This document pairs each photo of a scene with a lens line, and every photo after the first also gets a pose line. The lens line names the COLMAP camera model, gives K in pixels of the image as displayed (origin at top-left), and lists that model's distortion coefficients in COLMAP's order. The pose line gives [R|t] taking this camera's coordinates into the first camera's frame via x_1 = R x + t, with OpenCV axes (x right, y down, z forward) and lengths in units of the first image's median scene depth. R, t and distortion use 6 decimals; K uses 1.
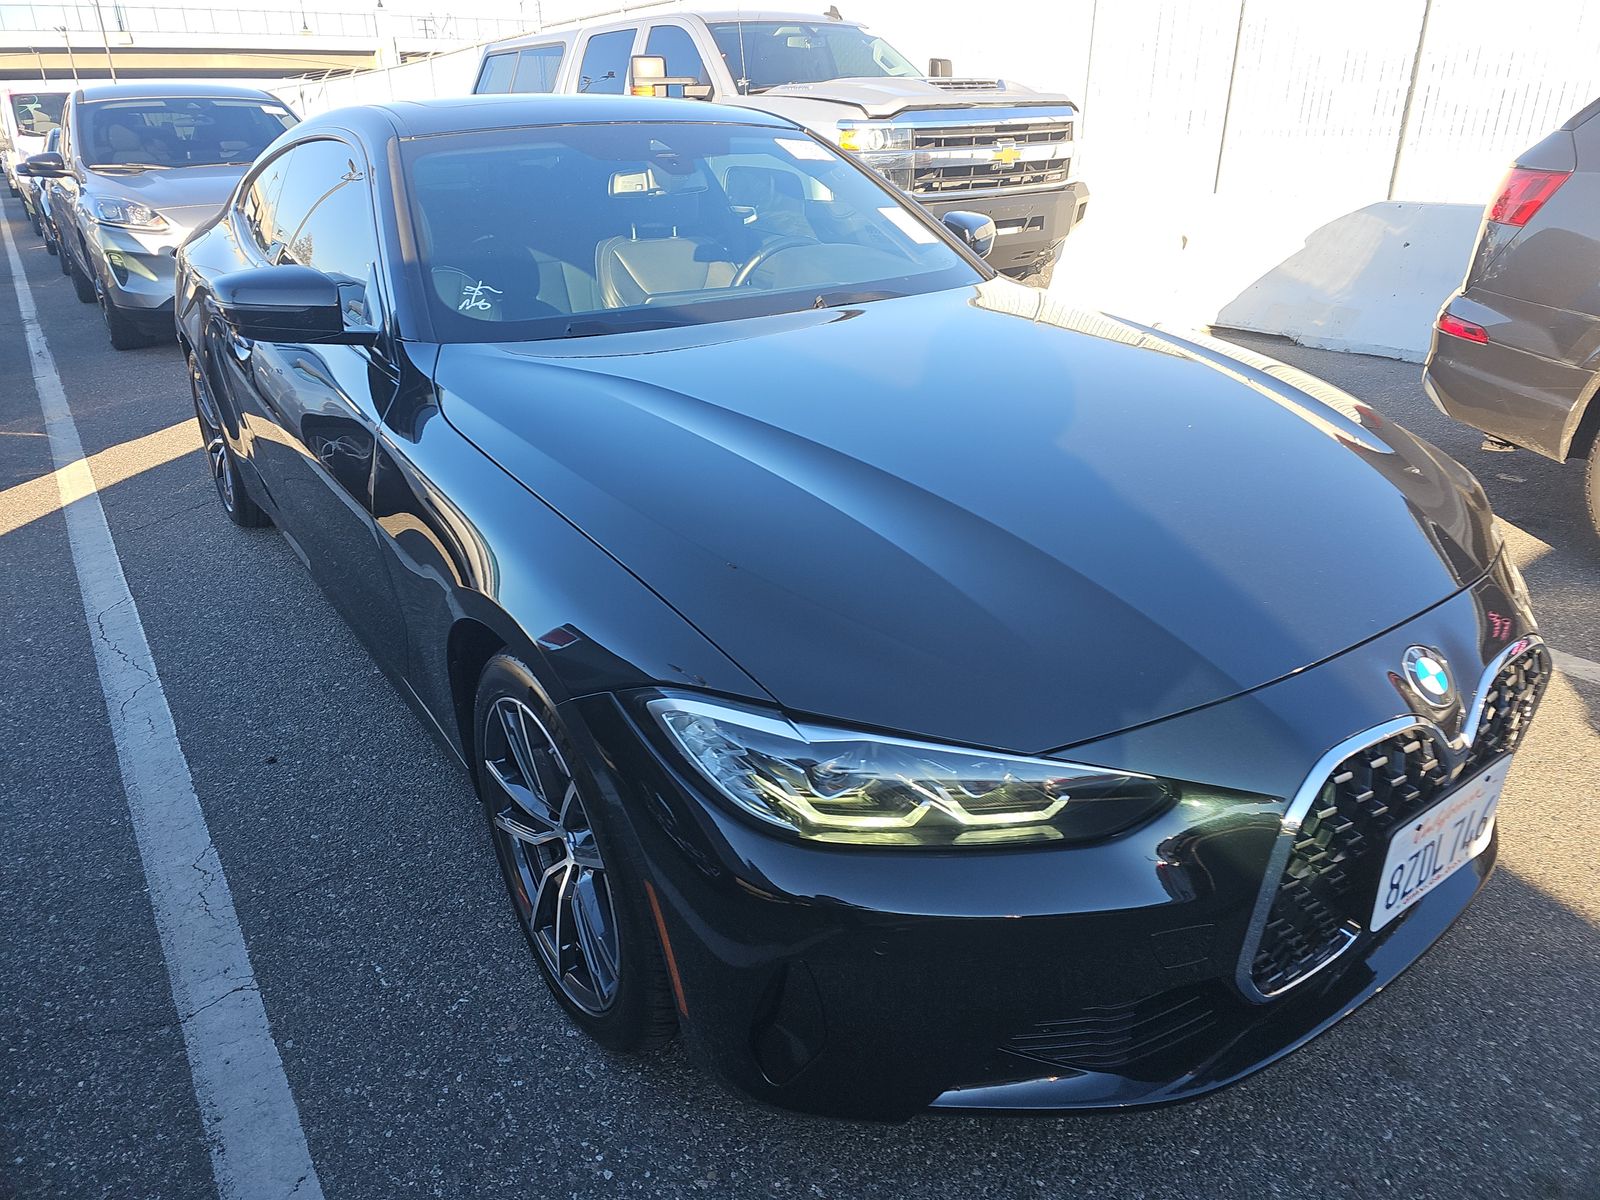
lens RADIAL K [[1084.3, 0, 787.6], [0, 1084.3, 600.6], [0, 0, 1]] dist [0.033104, -0.038124]
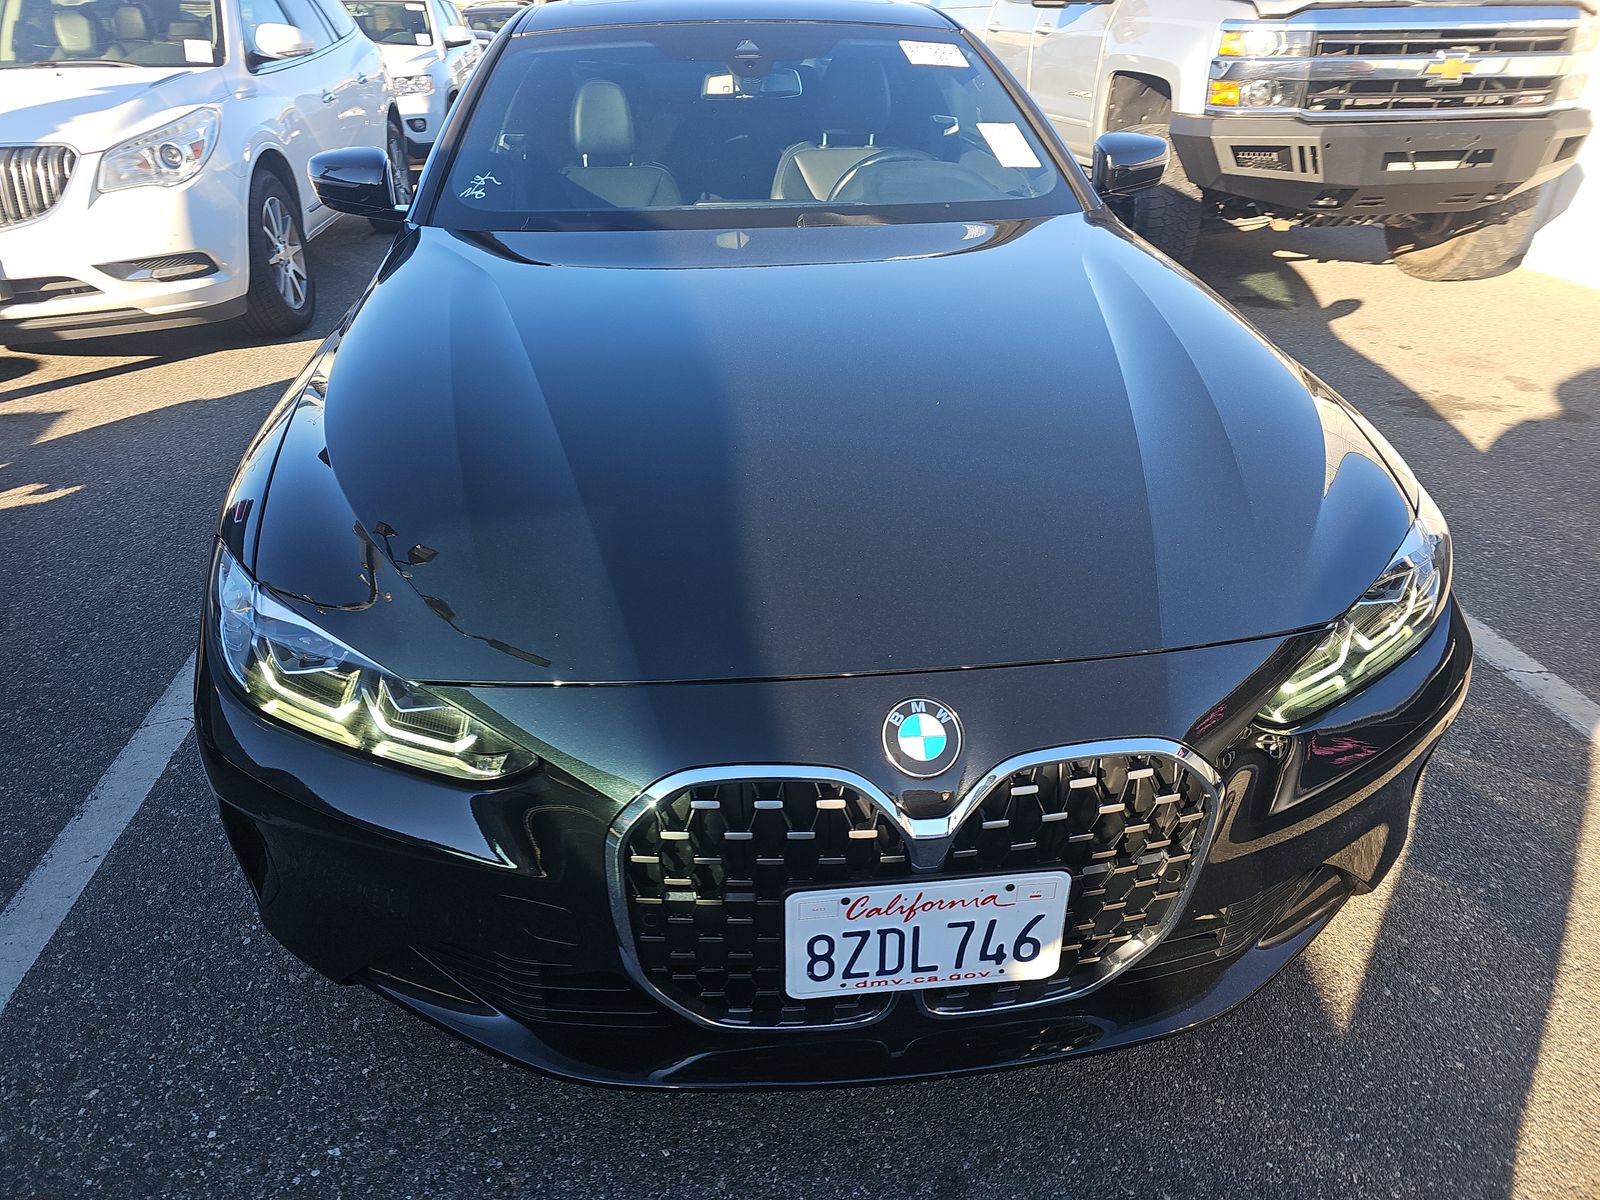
lens RADIAL K [[1084.3, 0, 788.7], [0, 1084.3, 609.0], [0, 0, 1]] dist [0.033104, -0.038124]
pose [[0.866324, 0.242871, -0.436459, 0.230168], [-0.206440, 0.969799, 0.129892, -0.030184], [0.454825, -0.022426, 0.890298, 0.064128]]
